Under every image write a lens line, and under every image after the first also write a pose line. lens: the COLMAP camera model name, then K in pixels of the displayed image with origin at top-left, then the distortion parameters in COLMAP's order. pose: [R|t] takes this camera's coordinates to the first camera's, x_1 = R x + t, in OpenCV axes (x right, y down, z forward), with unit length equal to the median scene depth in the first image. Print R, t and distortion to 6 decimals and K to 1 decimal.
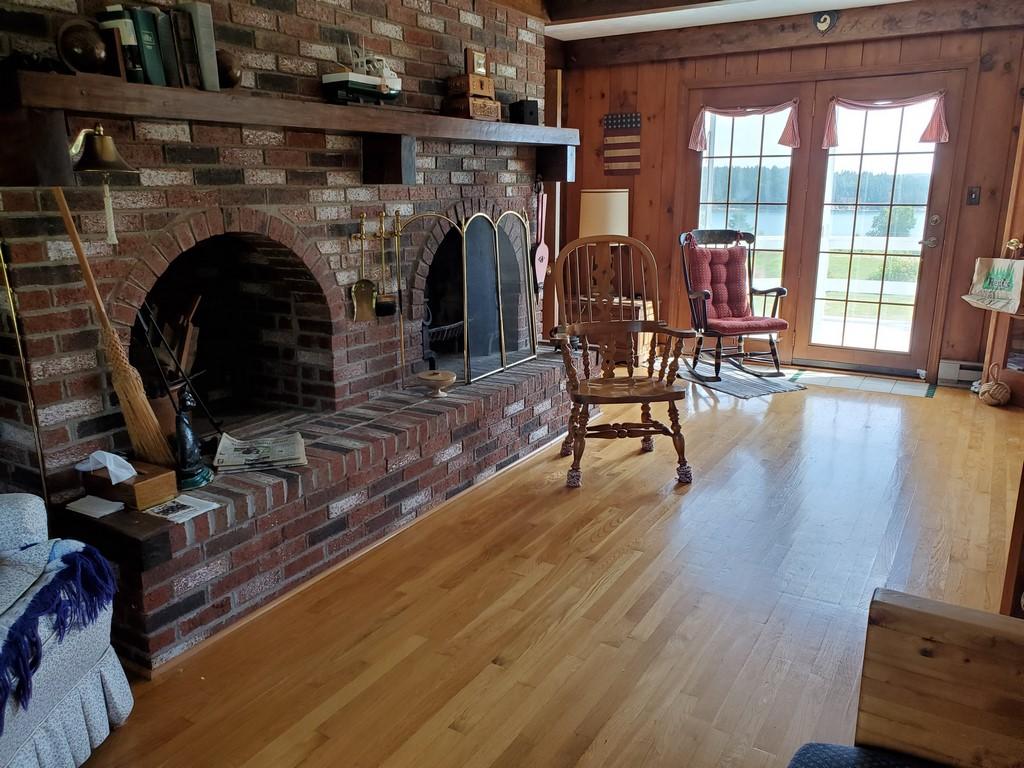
lens RADIAL K [[802.9, 0, 512.0], [0, 802.9, 384.0], [0, 0, 1]] dist [0.074889, -0.103473]
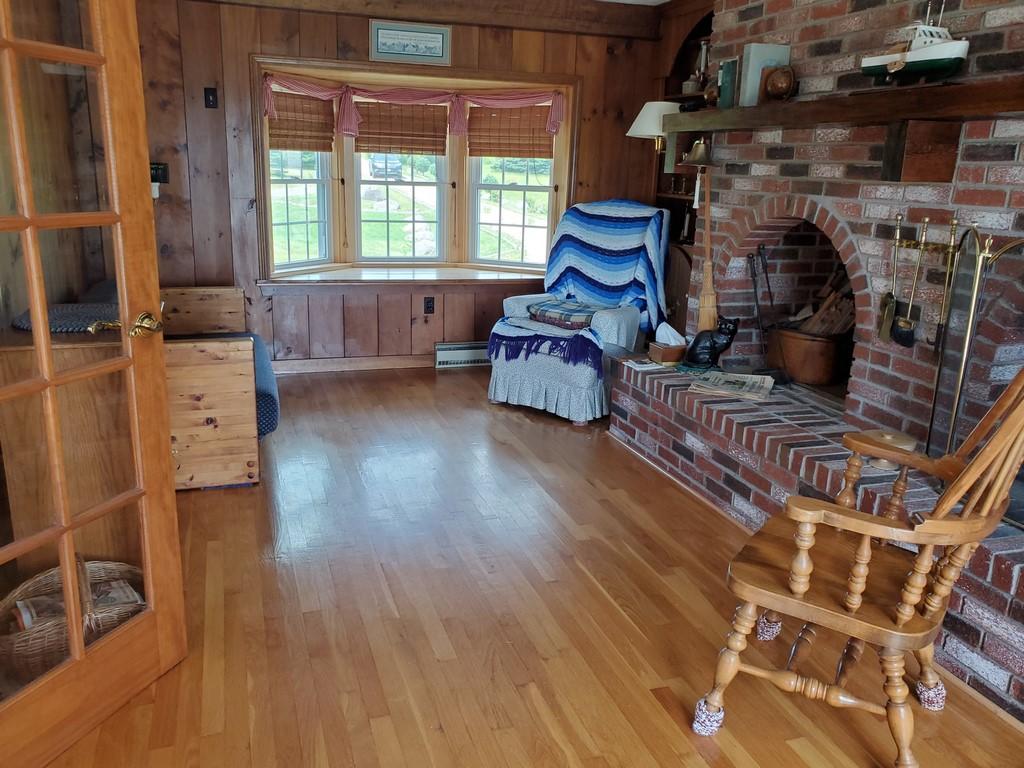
lens RADIAL K [[802.9, 0, 512.0], [0, 802.9, 384.0], [0, 0, 1]] dist [0.074889, -0.103473]
pose [[-0.637585, 0.189635, -0.746675, 0.748546], [-0.214870, 0.886992, 0.408749, -0.318425], [0.739808, 0.421050, -0.524787, 1.233451]]
